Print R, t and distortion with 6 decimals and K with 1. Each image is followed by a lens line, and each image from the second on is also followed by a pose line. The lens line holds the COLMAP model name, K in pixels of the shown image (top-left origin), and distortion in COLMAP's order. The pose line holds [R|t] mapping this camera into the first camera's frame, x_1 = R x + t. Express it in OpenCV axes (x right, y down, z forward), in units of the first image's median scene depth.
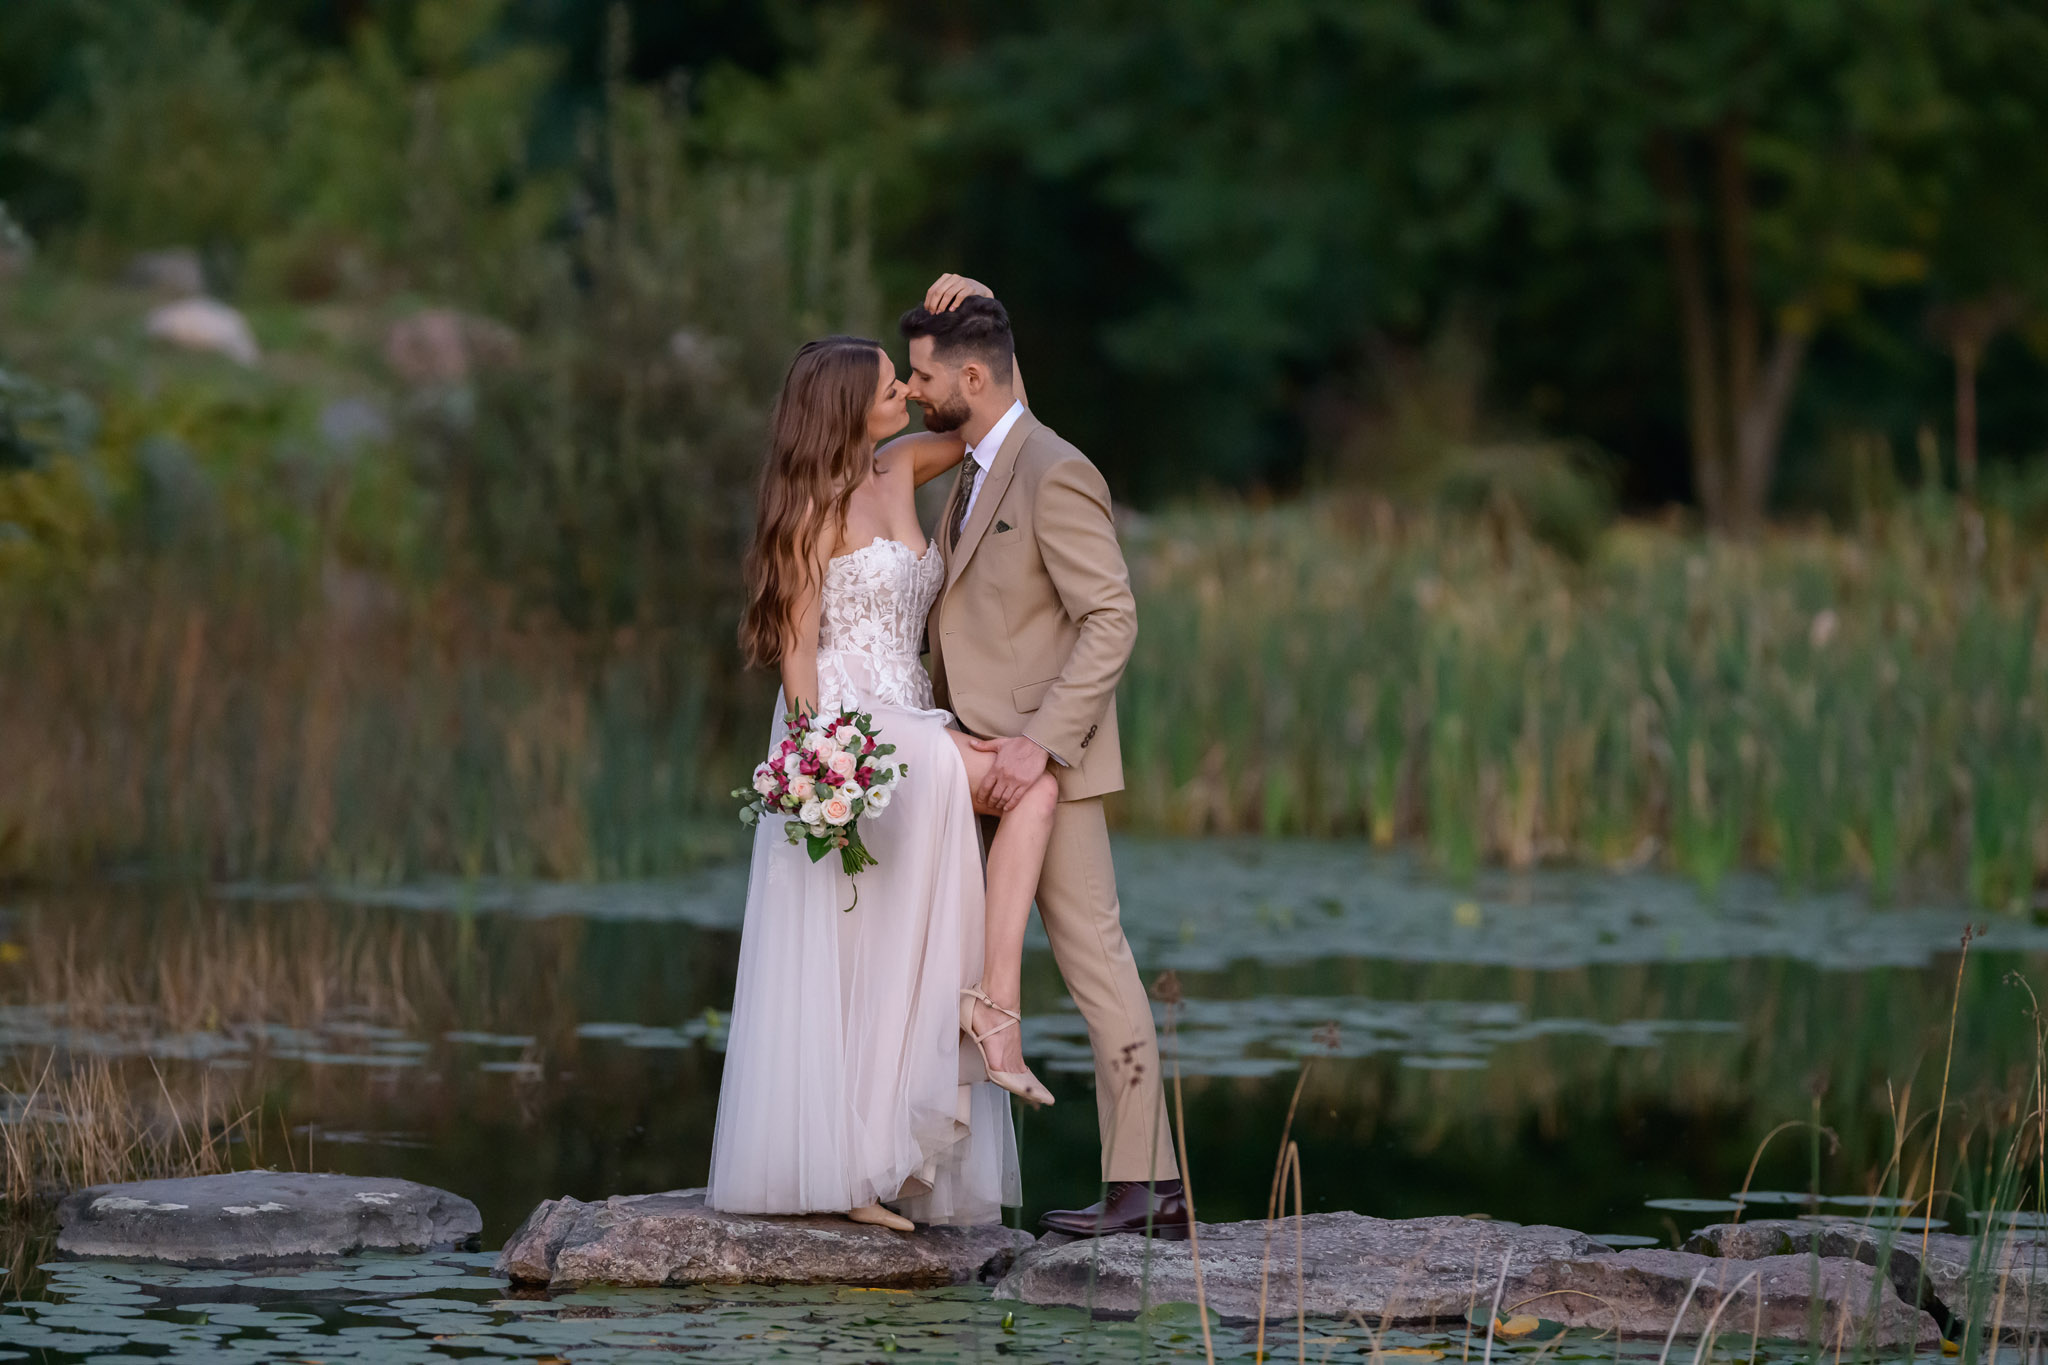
lens RADIAL K [[7704.0, 0, 1031.1], [0, 7704.0, 687.6], [0, 0, 1]] dist [0.253082, 0.000000]
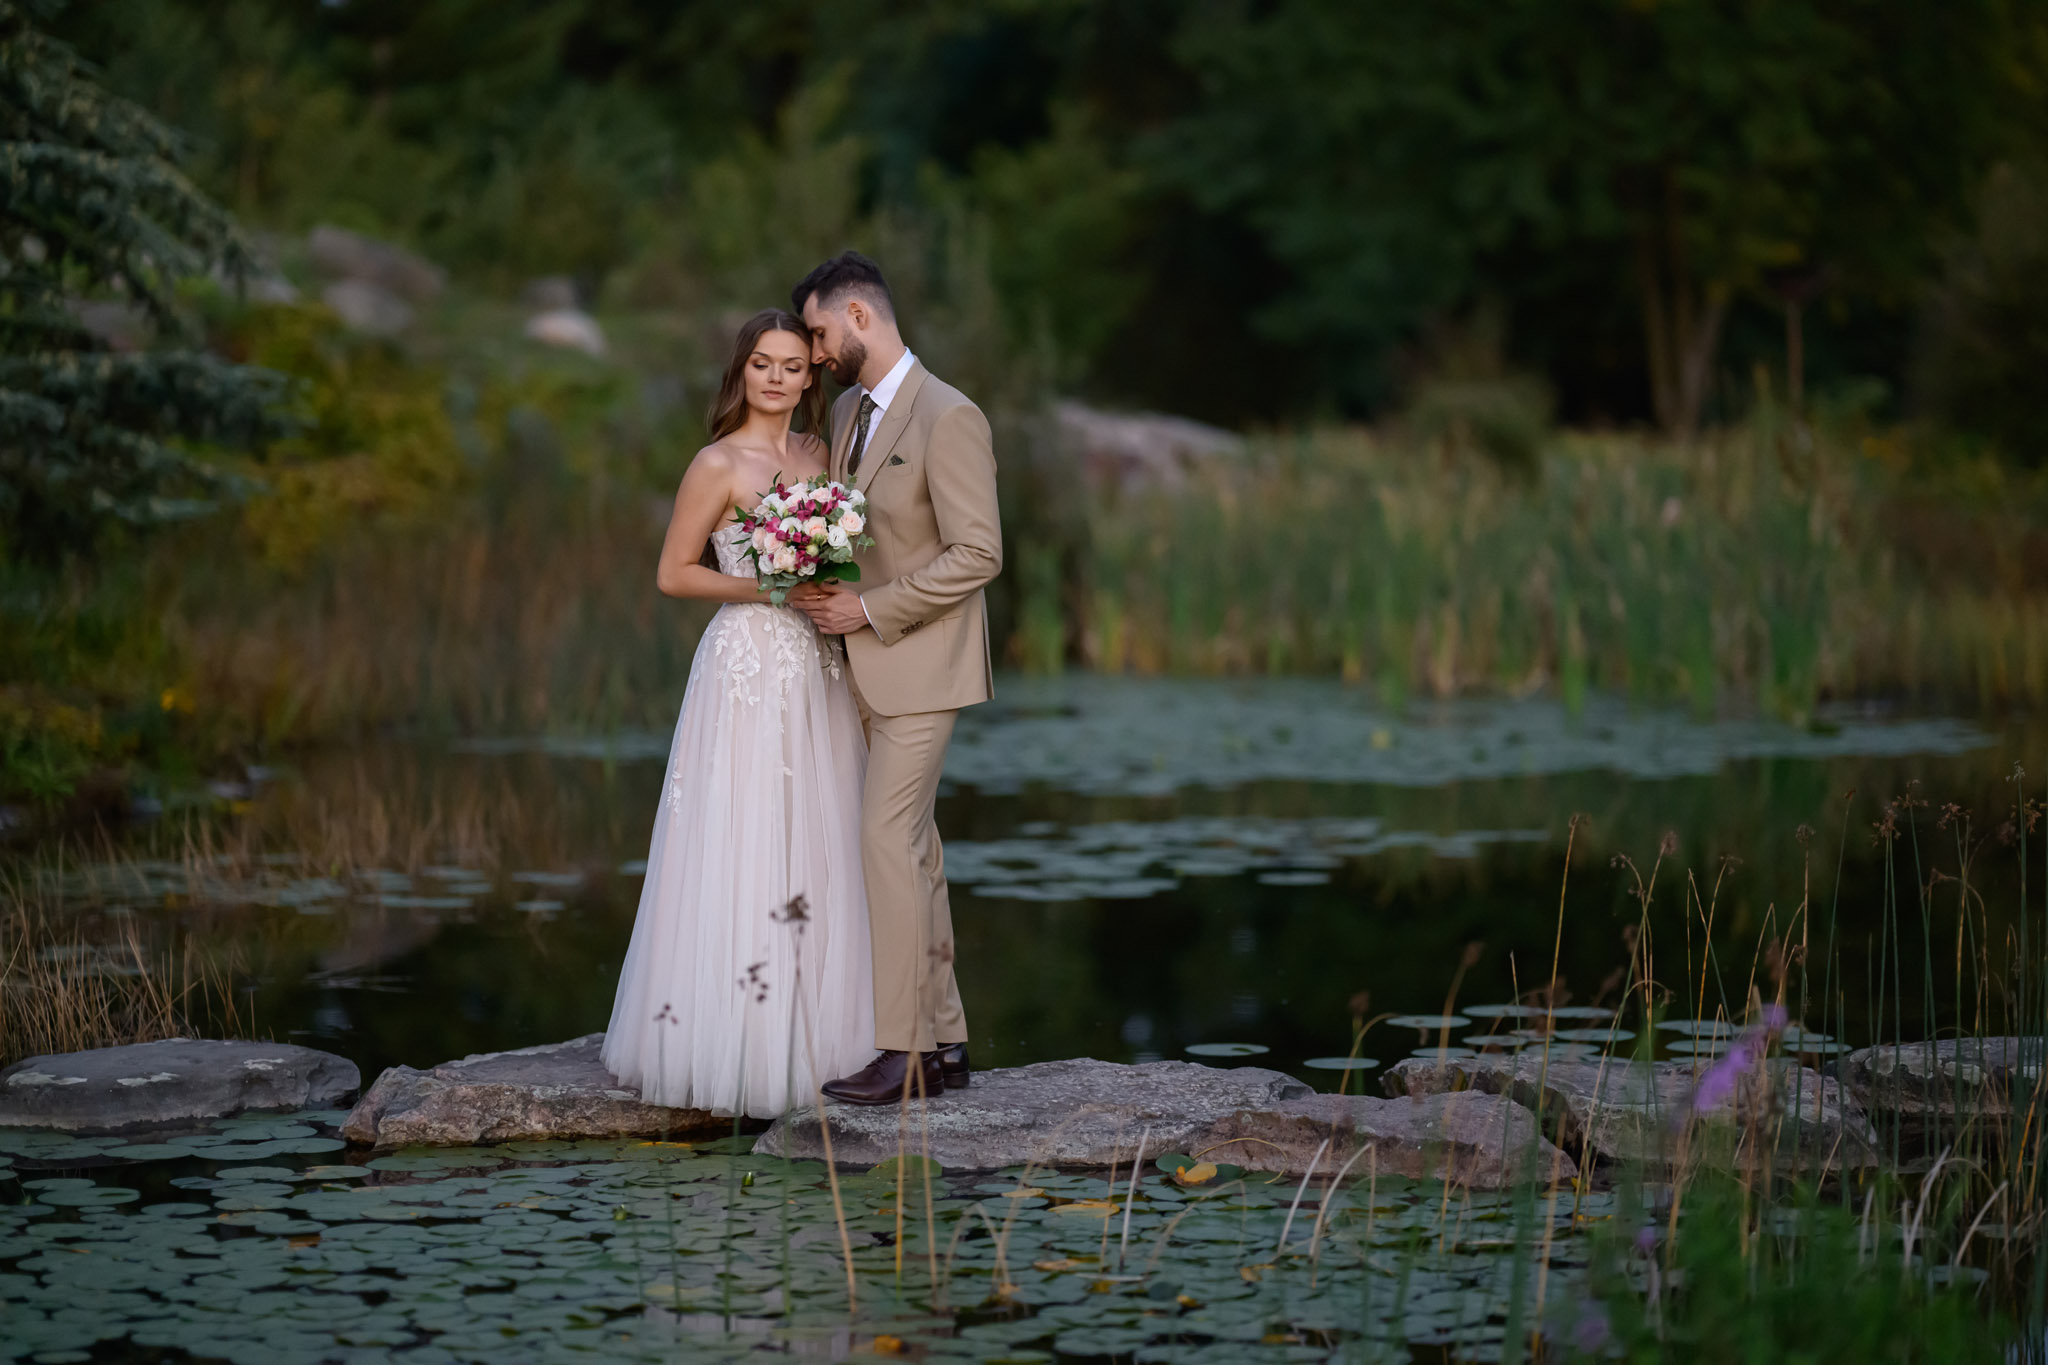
lens RADIAL K [[4982.6, 0, 1013.6], [0, 4982.6, 677.1], [0, 0, 1]] dist [0.161908, 0.000000]
pose [[0.998377, -0.027161, -0.050066, 0.048697], [0.028405, 0.999301, 0.024319, -0.005518], [0.049371, -0.025702, 0.998450, 0.177290]]
